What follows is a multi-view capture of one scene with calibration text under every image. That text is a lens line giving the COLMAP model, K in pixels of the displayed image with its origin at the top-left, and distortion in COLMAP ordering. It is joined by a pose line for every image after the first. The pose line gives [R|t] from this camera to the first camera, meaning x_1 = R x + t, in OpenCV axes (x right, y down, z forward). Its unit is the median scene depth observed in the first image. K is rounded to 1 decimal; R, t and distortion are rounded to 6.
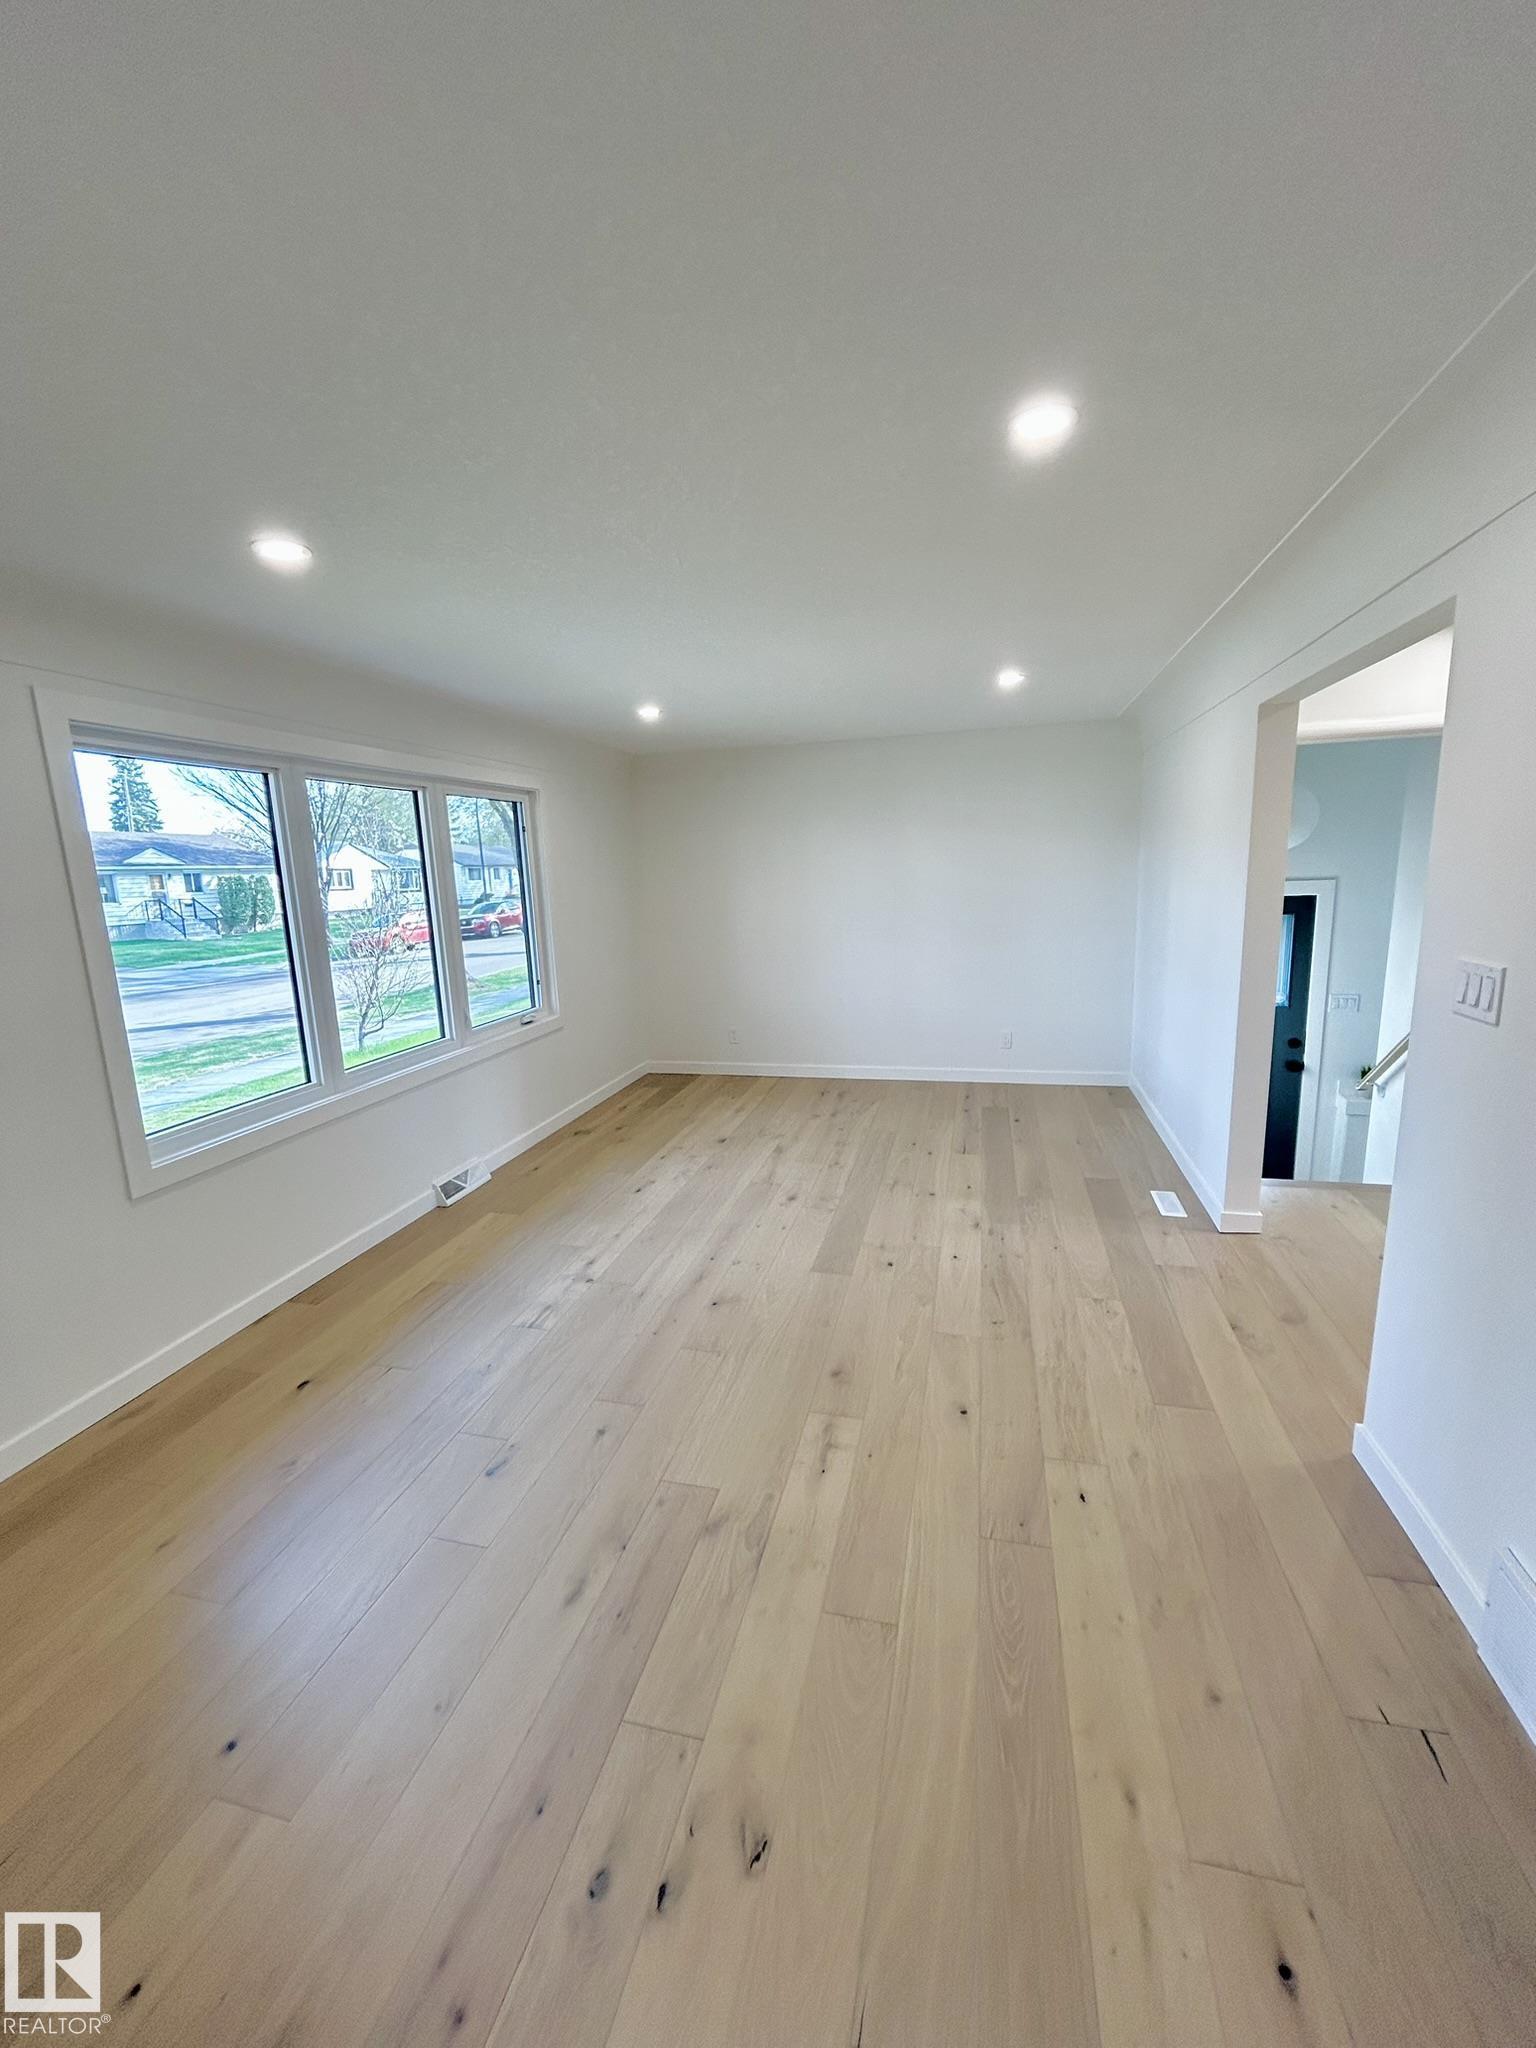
lens RADIAL K [[831.0, 0, 764.2], [0, 831.0, 1023.3], [0, 0, 1]] dist [-0.002620, 0.000822]
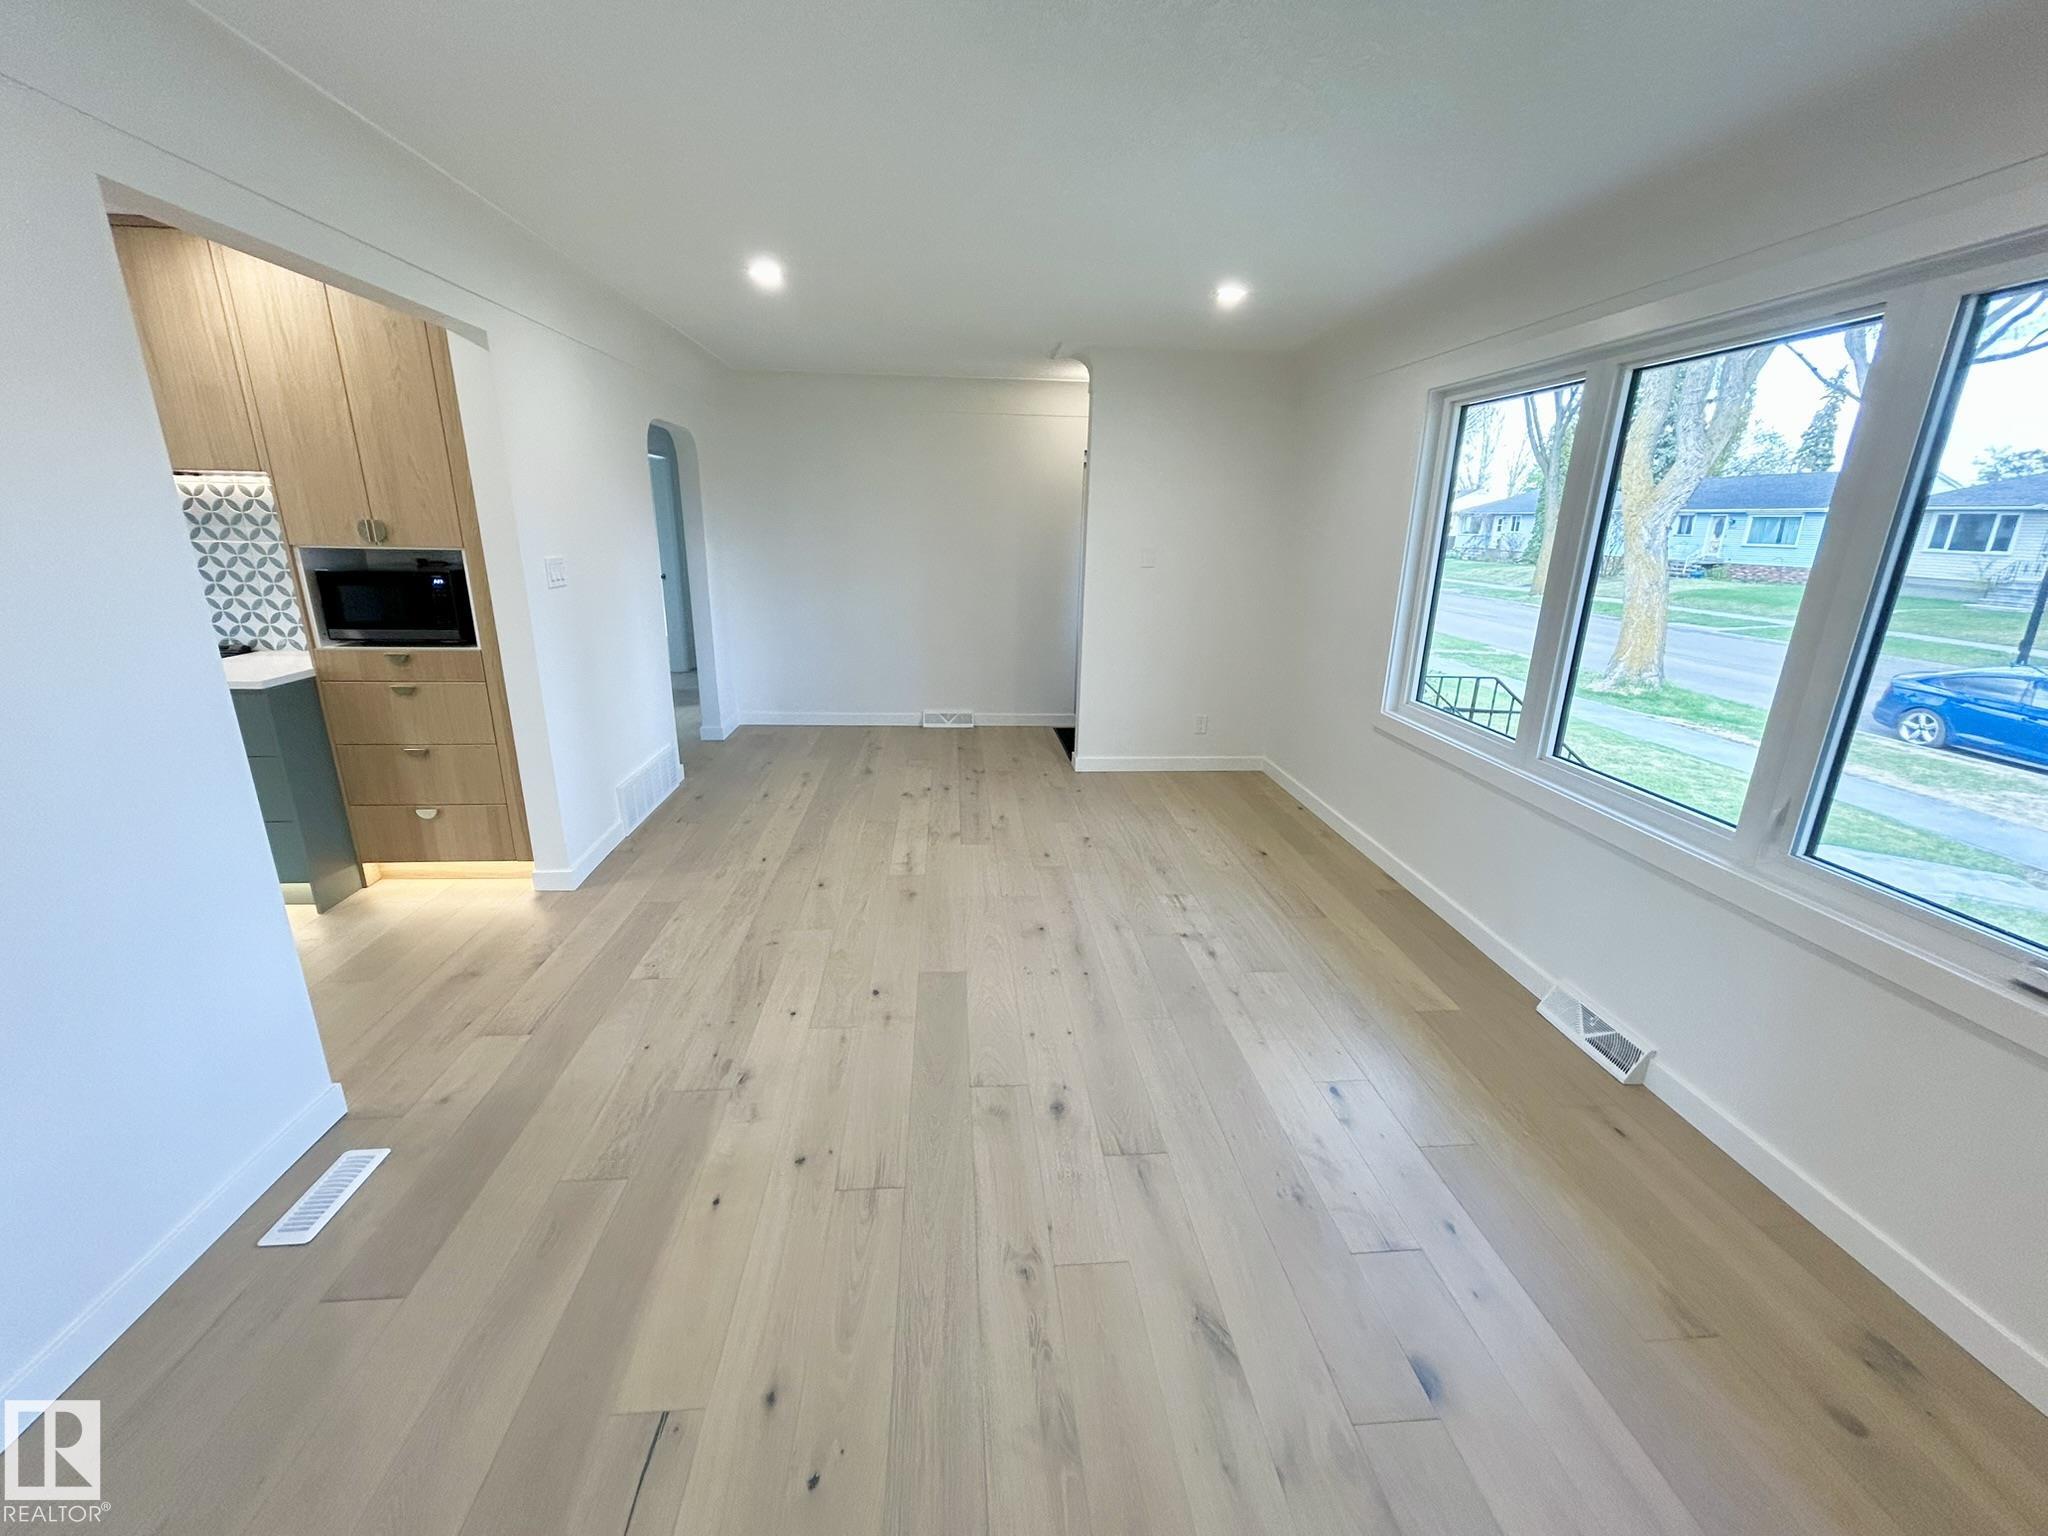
lens RADIAL K [[831.0, 0, 1024.9], [0, 831.0, 773.5], [0, 0, 1]] dist [-0.002620, 0.000822]
pose [[-0.942316, 0.113620, -0.314851, 0.239920], [-0.049620, 0.882816, 0.467091, -0.290491], [0.331026, 0.455770, -0.826253, 1.583794]]
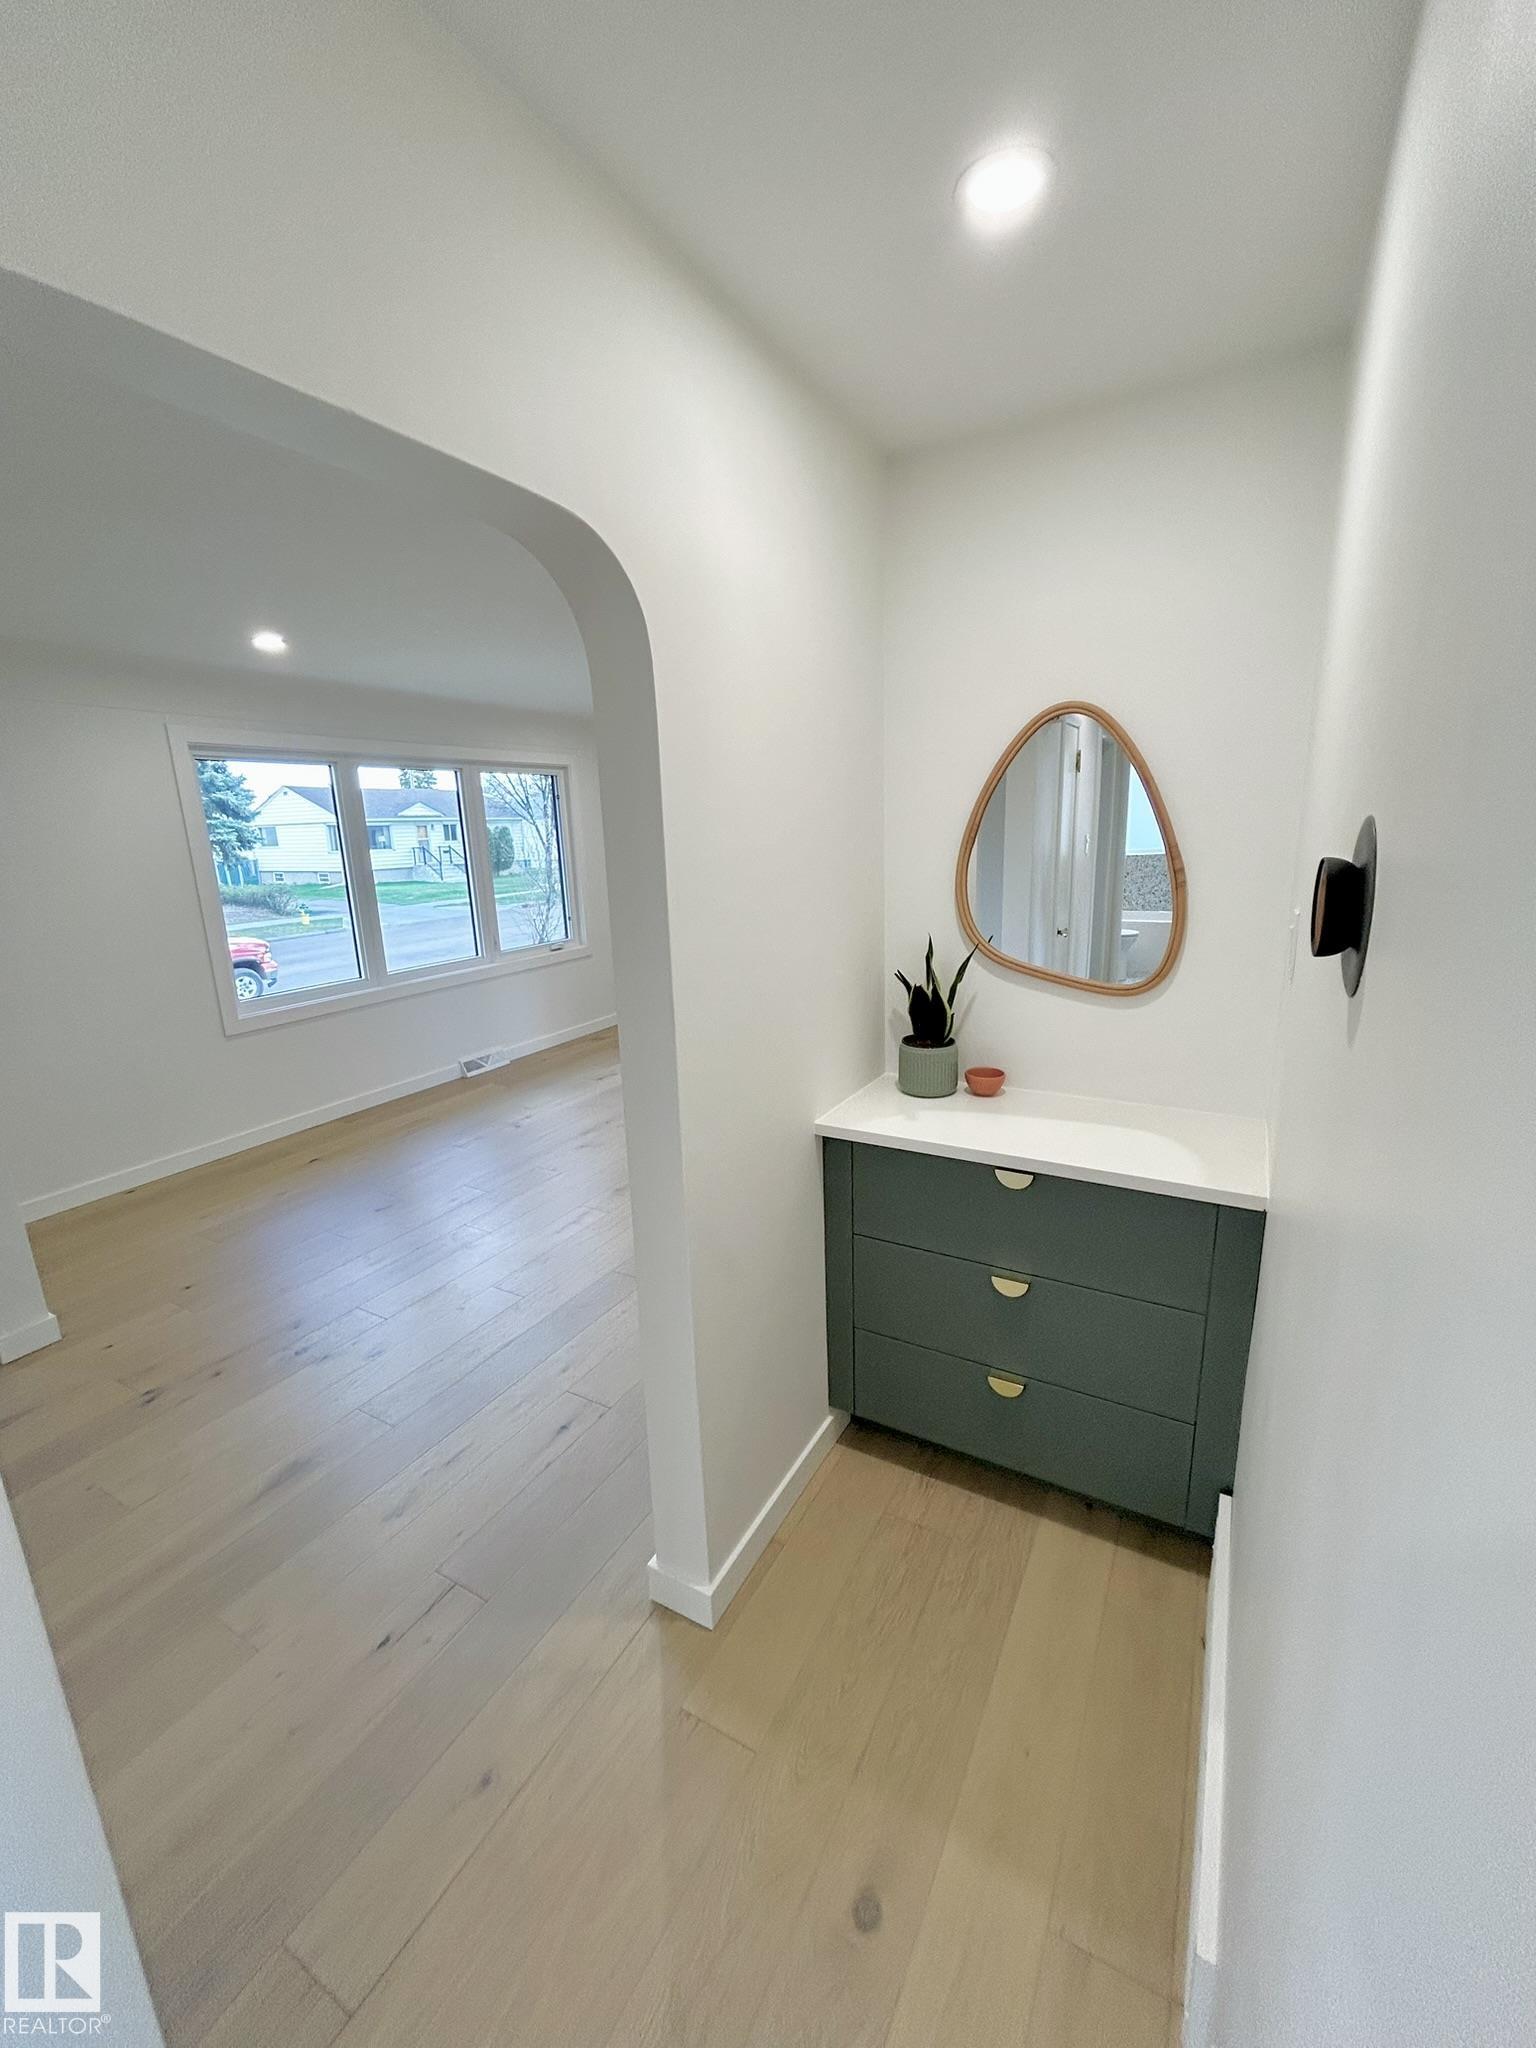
lens RADIAL K [[831.0, 0, 768.4], [0, 831.0, 1023.0], [0, 0, 1]] dist [-0.002620, 0.000822]
pose [[0.966684, 0.062881, -0.248128, 0.517425], [-0.048962, 0.996882, 0.061880, 0.024164], [0.251245, -0.047670, 0.966749, -0.239756]]
